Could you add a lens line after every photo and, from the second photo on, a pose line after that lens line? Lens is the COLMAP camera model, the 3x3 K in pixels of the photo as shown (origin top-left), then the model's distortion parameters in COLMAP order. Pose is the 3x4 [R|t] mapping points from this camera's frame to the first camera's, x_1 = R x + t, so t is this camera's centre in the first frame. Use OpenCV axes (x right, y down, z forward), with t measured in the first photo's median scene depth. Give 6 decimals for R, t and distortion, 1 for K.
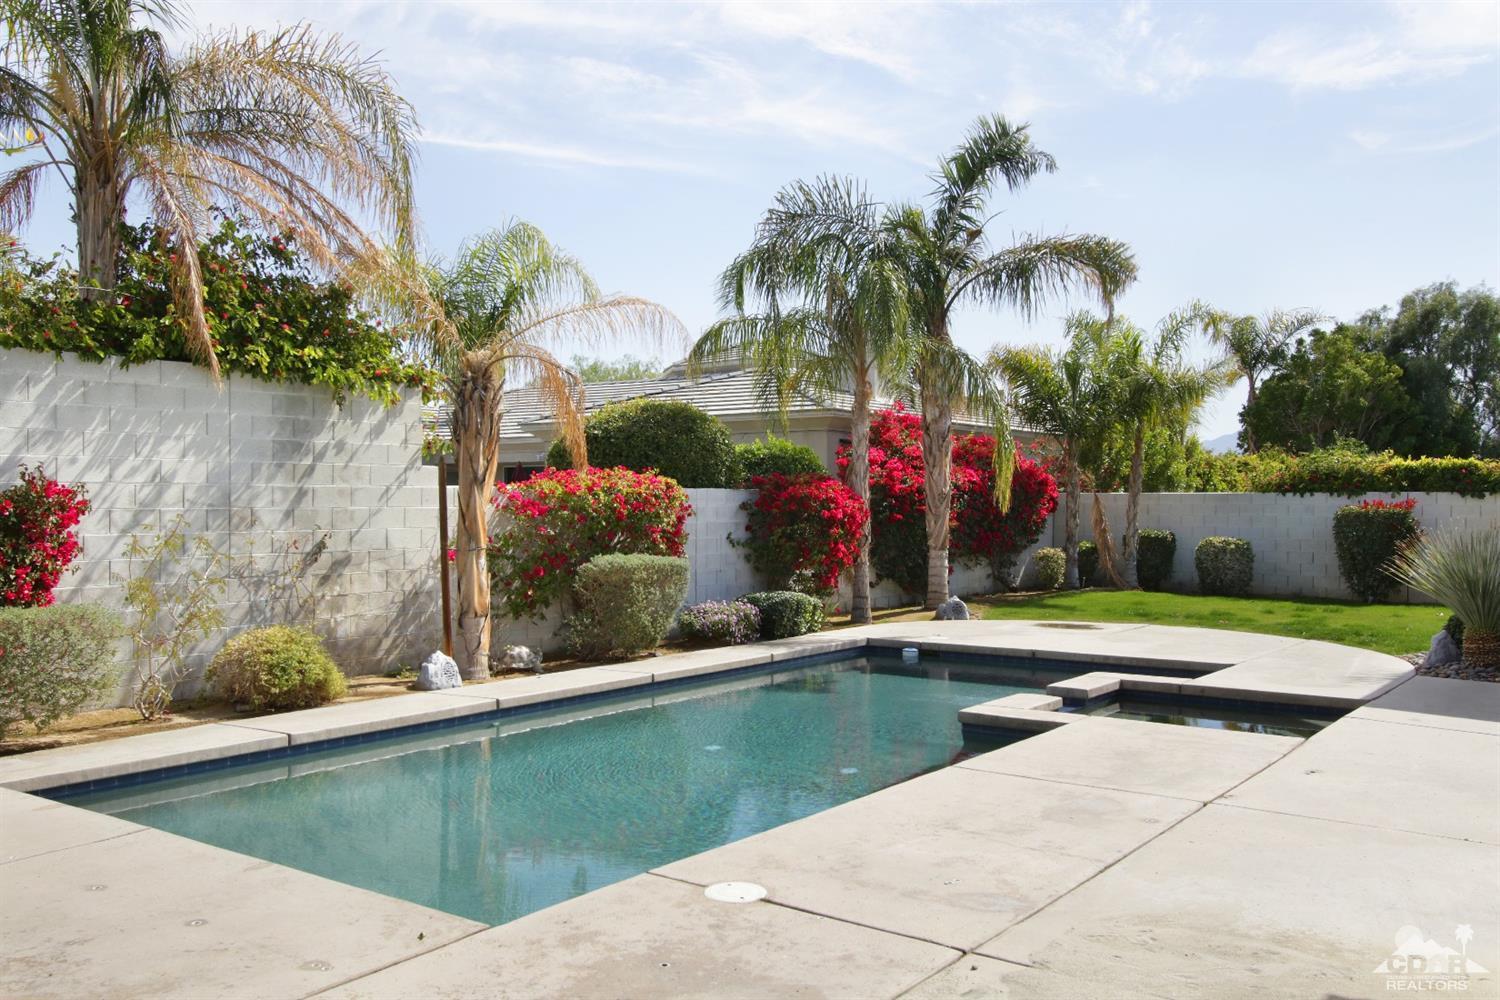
lens RADIAL K [[1276.7, 0, 757.3], [0, 1276.7, 505.7], [0, 0, 1]] dist [0.015522, 0.009351]
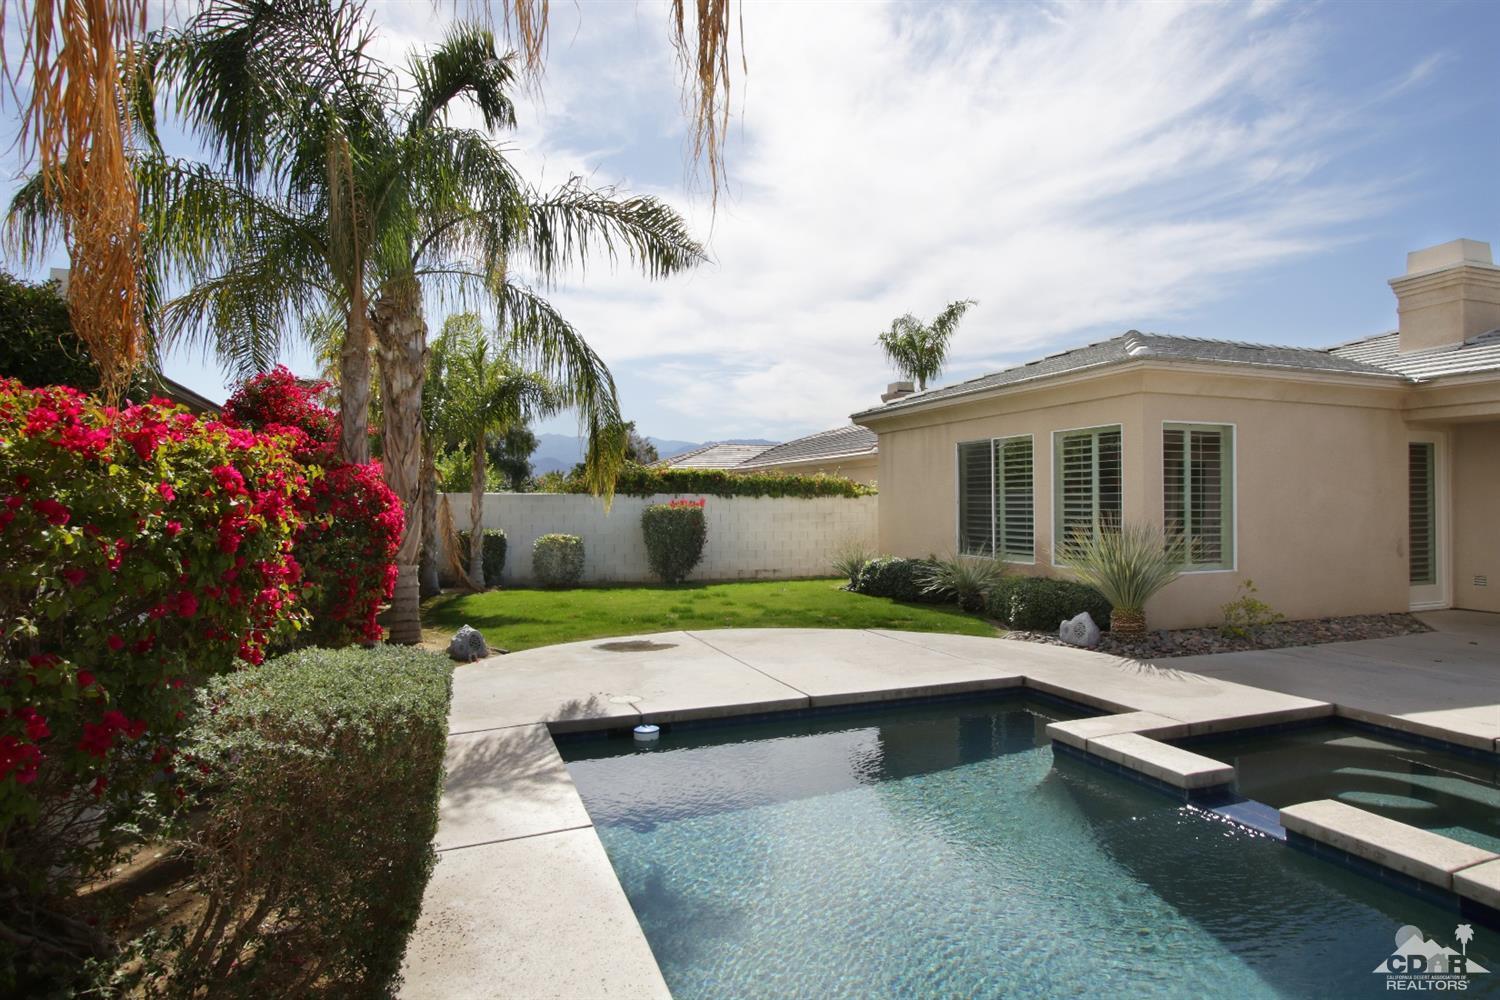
lens RADIAL K [[828.4, 0, 755.4], [0, 828.4, 506.7], [0, 0, 1]] dist [-0.008157, 0.003935]
pose [[0.544488, -0.005139, 0.838753, -0.154916], [0.005822, 0.999980, 0.002348, 0.000557], [-0.838748, 0.003605, 0.544507, 0.566045]]
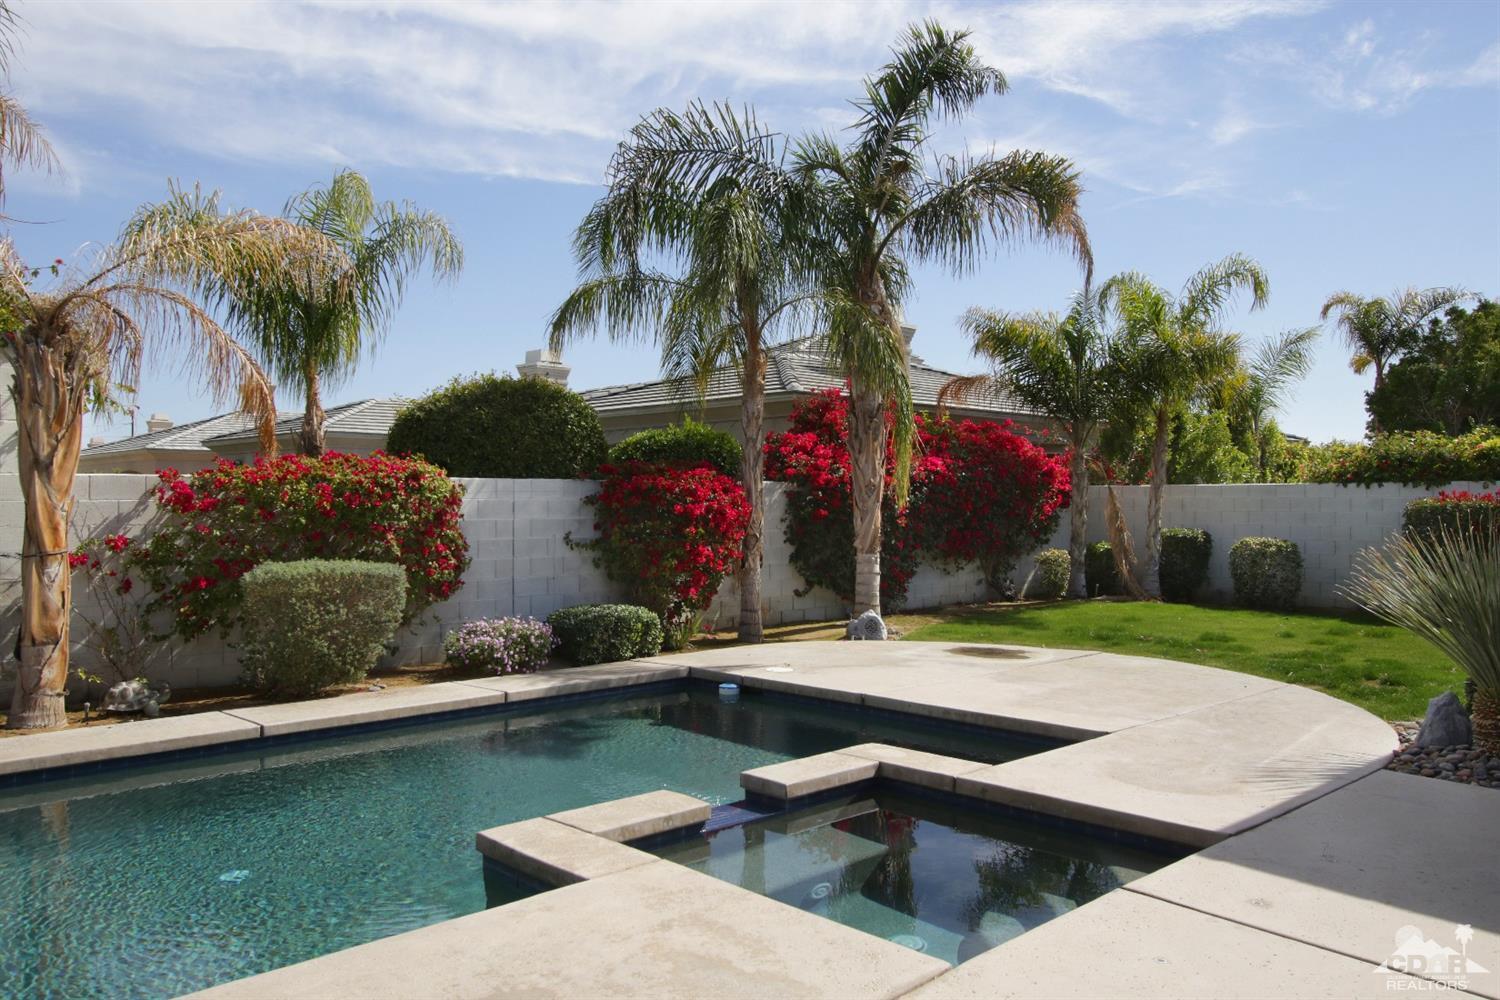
lens RADIAL K [[1141.9, 0, 742.9], [0, 1141.9, 496.1], [0, 0, 1]] dist [0.003253, 0.013290]
pose [[0.983888, -0.003992, -0.178744, 0.195495], [0.002528, 0.999961, -0.008417, 0.003818], [0.178771, 0.007829, 0.983860, 0.255566]]
